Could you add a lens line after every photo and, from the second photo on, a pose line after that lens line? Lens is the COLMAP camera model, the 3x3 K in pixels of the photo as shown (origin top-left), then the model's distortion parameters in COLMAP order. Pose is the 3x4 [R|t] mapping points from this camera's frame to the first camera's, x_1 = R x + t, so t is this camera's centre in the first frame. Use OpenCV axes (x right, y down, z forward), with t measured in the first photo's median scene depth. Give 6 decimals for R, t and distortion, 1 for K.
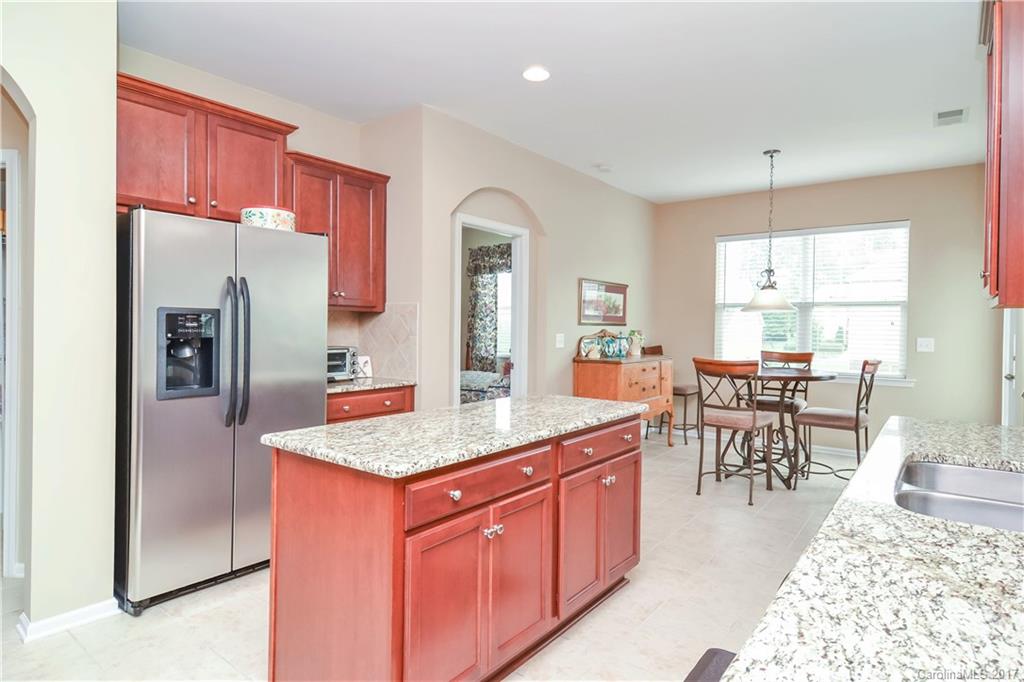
lens RADIAL K [[564.5, 0, 512.0], [0, 564.5, 341.0], [0, 0, 1]] dist [0.000238, 0.000203]
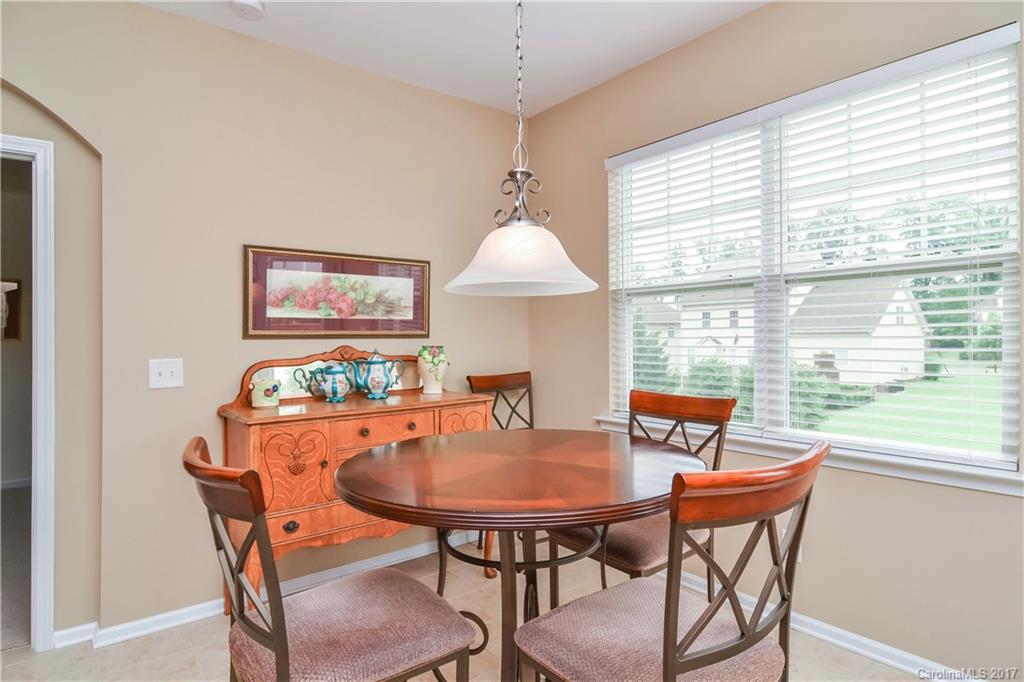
lens RADIAL K [[564.5, 0, 512.0], [0, 564.5, 341.0], [0, 0, 1]] dist [0.000238, 0.000203]
pose [[0.968651, -0.014528, -0.247999, 0.456832], [0.011382, 0.999836, -0.014115, -0.015843], [0.248163, 0.010850, 0.968658, 0.548583]]
